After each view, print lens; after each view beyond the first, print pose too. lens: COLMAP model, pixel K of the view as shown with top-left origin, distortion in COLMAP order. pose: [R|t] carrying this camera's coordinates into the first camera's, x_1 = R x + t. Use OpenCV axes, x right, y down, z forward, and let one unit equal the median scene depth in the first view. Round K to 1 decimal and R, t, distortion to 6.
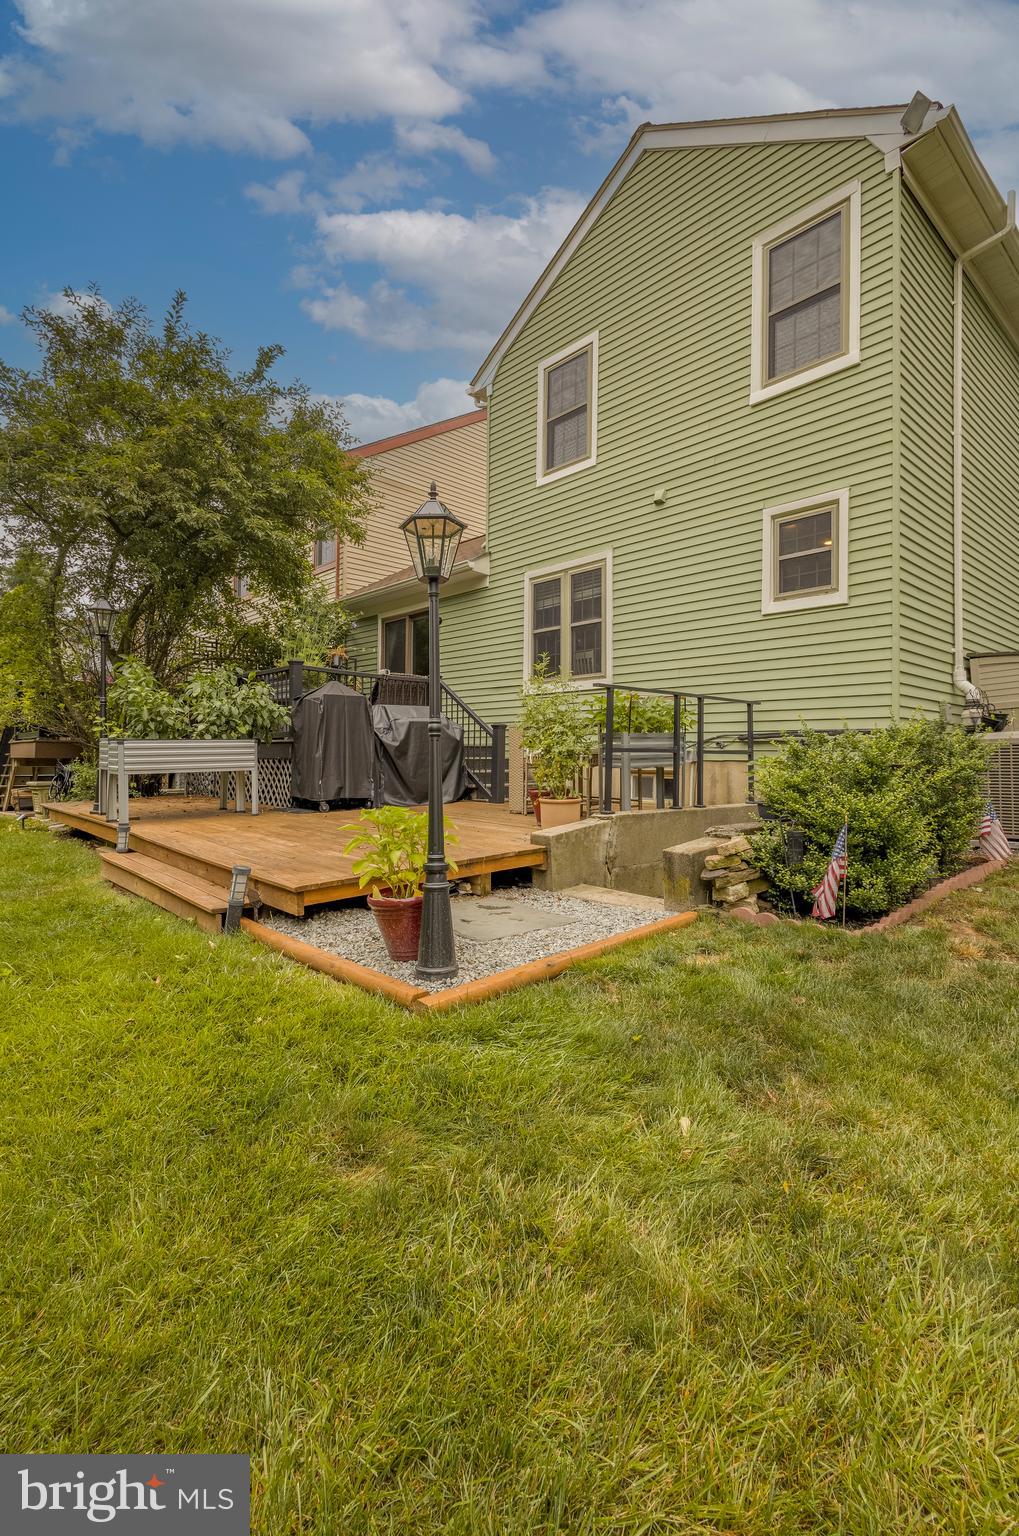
lens RADIAL K [[701.0, 0, 512.3], [0, 701.0, 762.1], [0, 0, 1]] dist [0.015722, 0.000489]
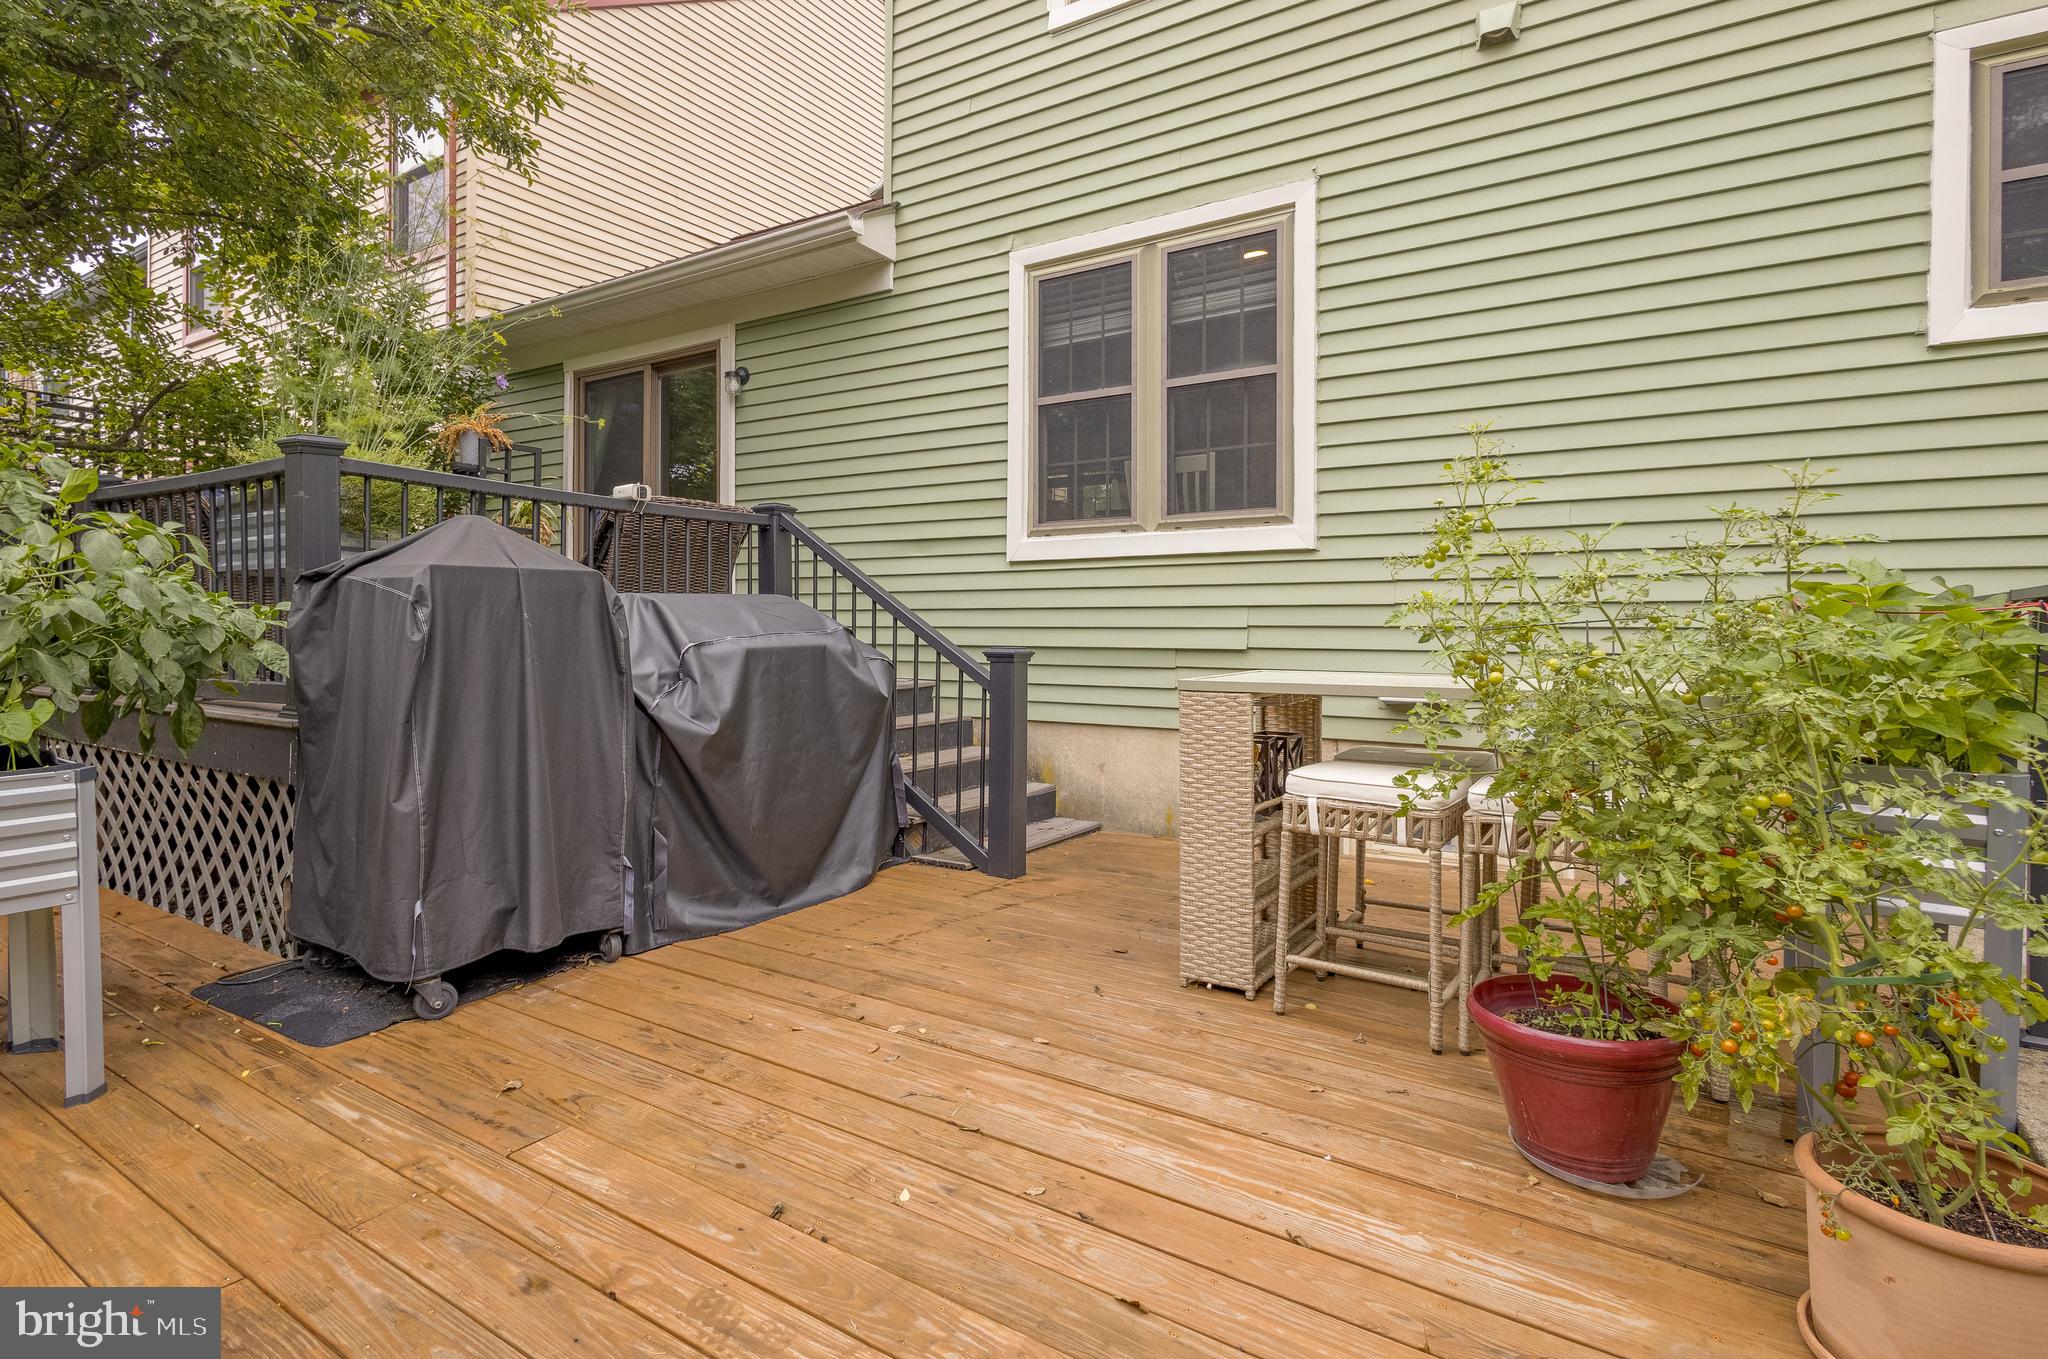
lens RADIAL K [[934.7, 0, 1032.2], [0, 934.7, 621.3], [0, 0, 1]] dist [0.015722, 0.000489]
pose [[0.949465, -0.013277, 0.313593, -0.153569], [0.016537, 0.999833, -0.007737, -0.064064], [-0.313438, 0.012532, 0.949526, 0.552536]]
